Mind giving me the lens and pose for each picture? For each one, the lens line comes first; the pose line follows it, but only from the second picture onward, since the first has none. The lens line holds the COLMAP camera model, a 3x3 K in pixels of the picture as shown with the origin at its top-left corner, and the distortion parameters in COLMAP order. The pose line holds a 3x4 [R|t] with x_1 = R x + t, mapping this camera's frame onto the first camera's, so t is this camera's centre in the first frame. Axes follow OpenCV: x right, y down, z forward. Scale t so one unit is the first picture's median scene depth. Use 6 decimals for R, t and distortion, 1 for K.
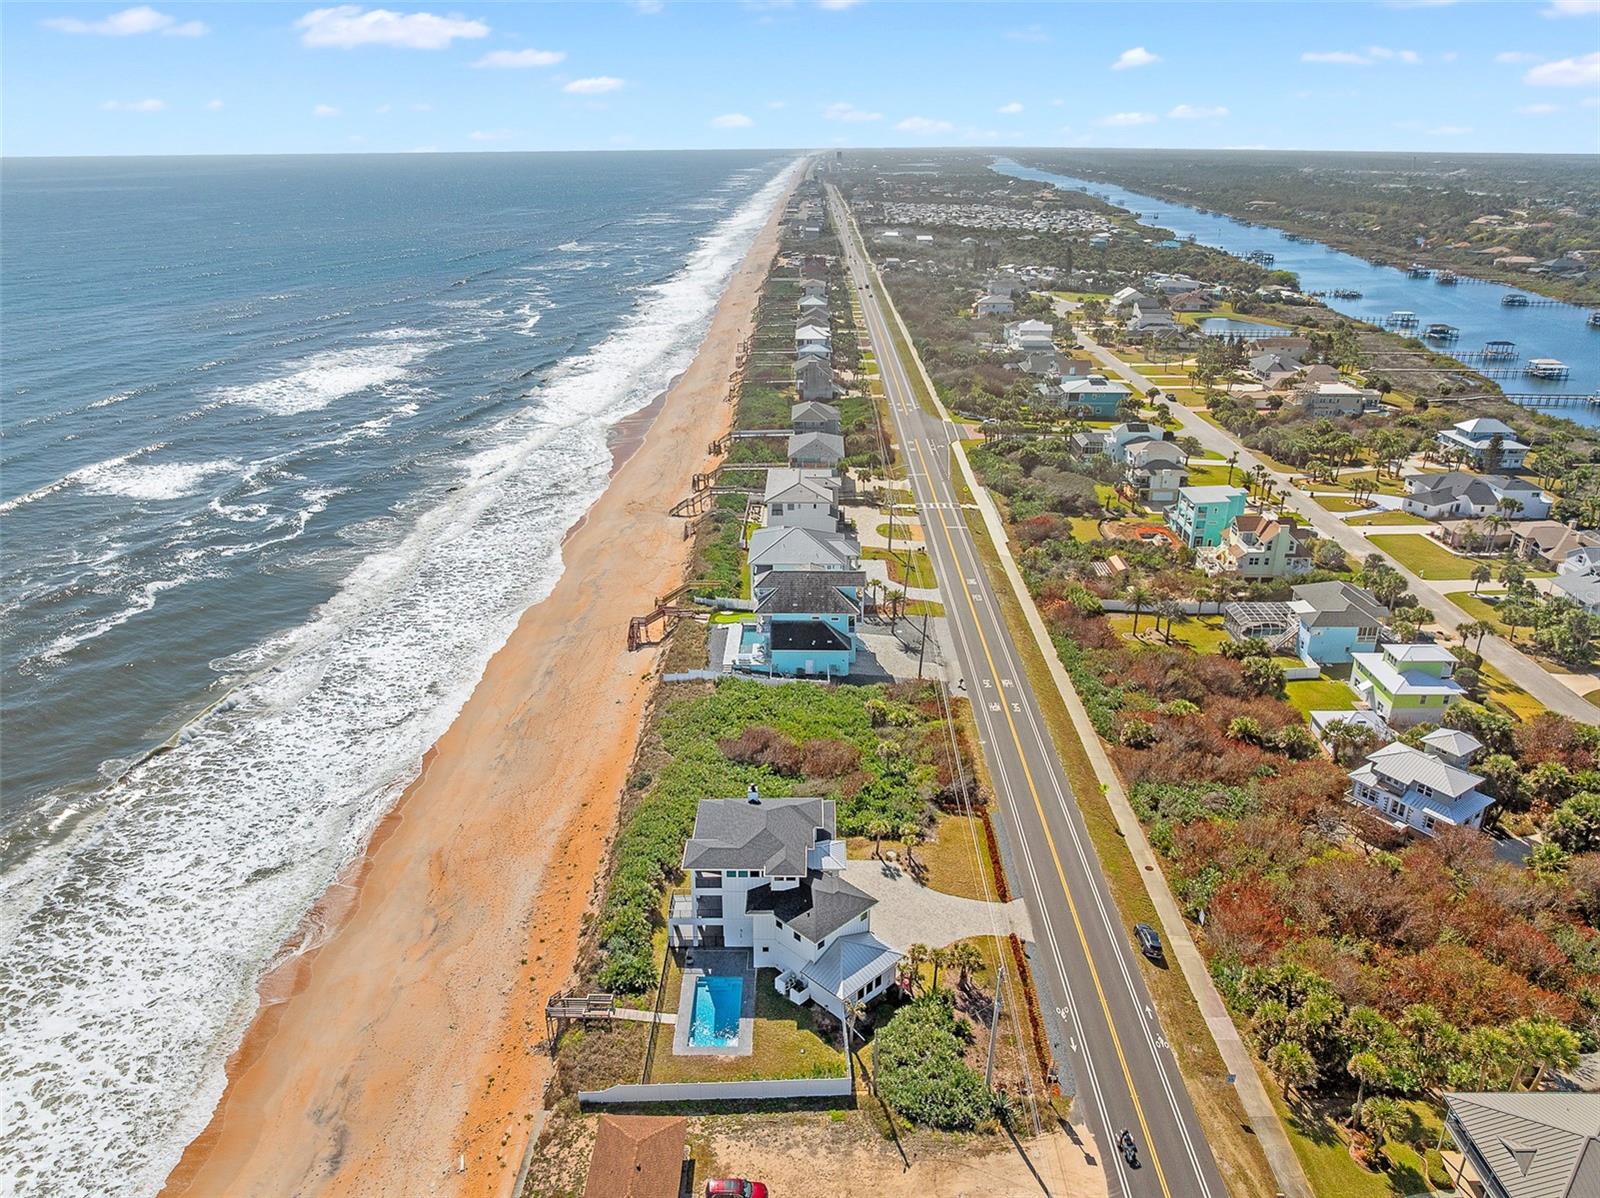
lens RADIAL K [[1120.7, 0, 800.4], [0, 1120.7, 593.1], [0, 0, 1]] dist [-0.037687, 0.000864]
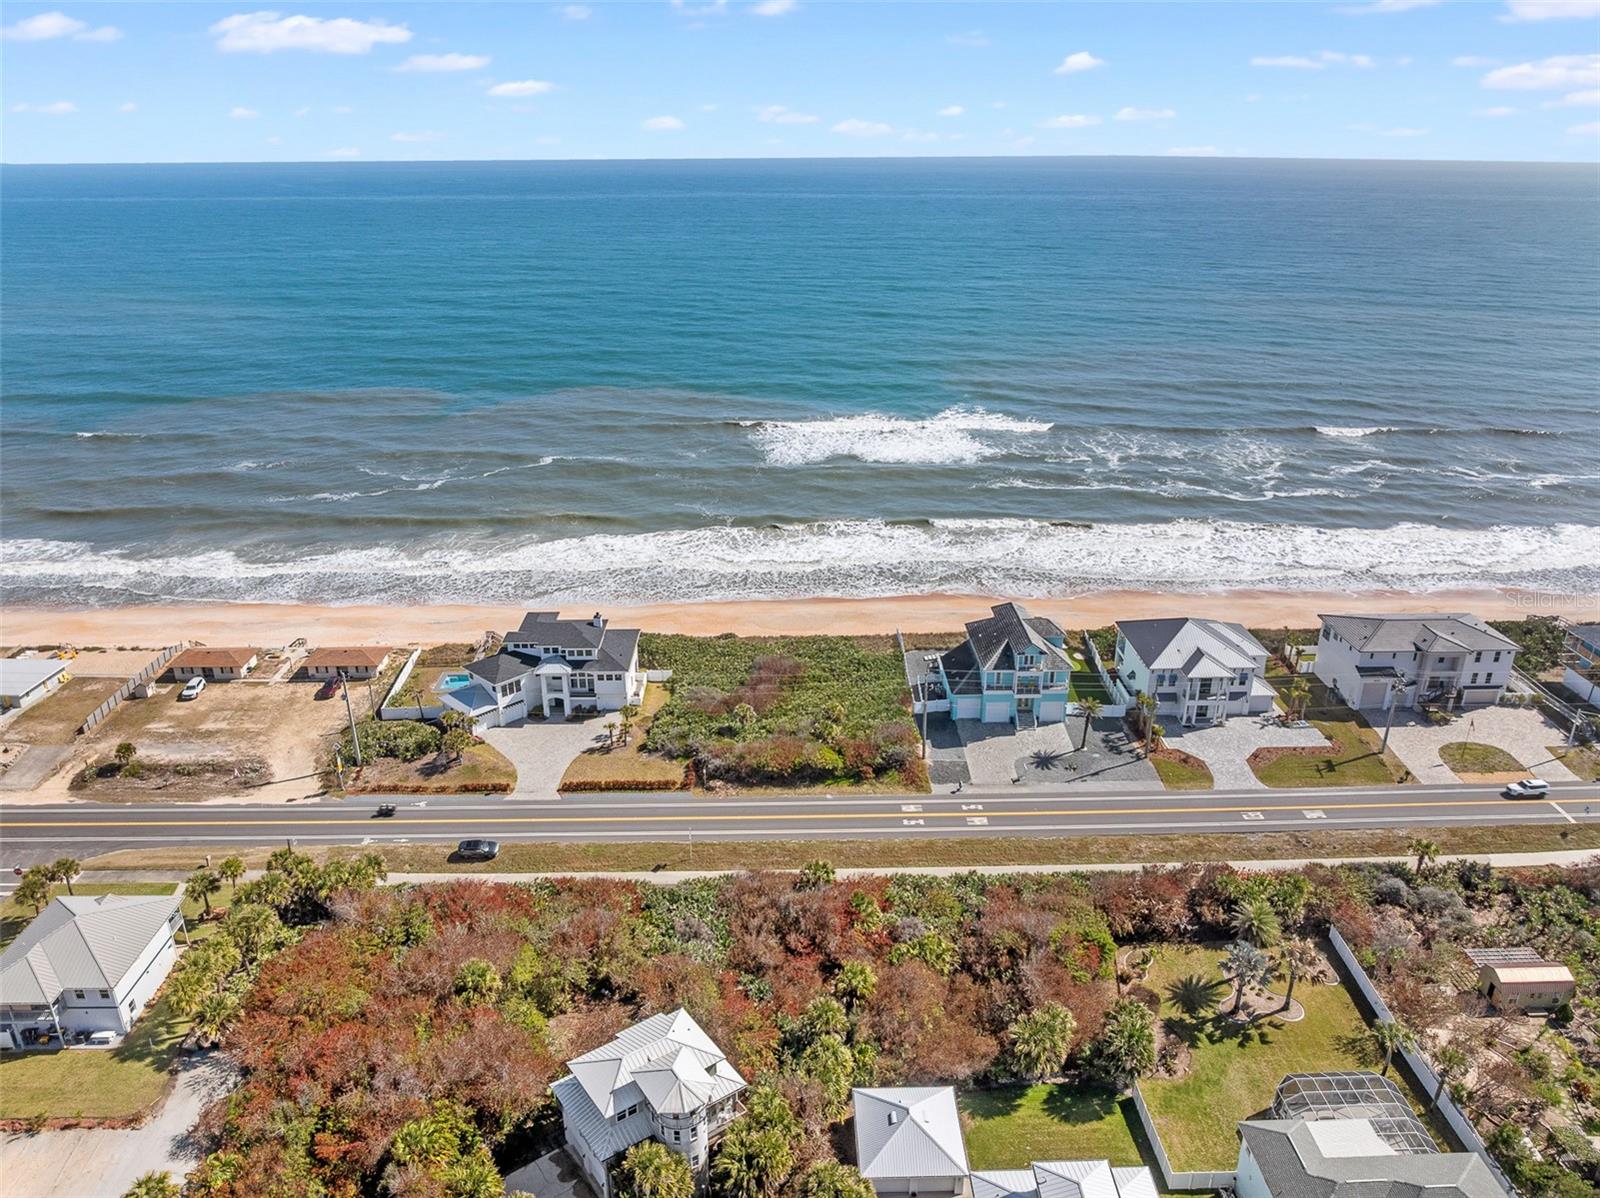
lens RADIAL K [[1124.3, 0, 802.9], [0, 1124.3, 596.6], [0, 0, 1]] dist [-0.043817, -0.000362]
pose [[0.035252, 0.370988, -0.927968, 0.829741], [-0.372260, 0.866598, 0.332311, -0.268063], [0.927459, 0.333731, 0.168653, 0.661268]]
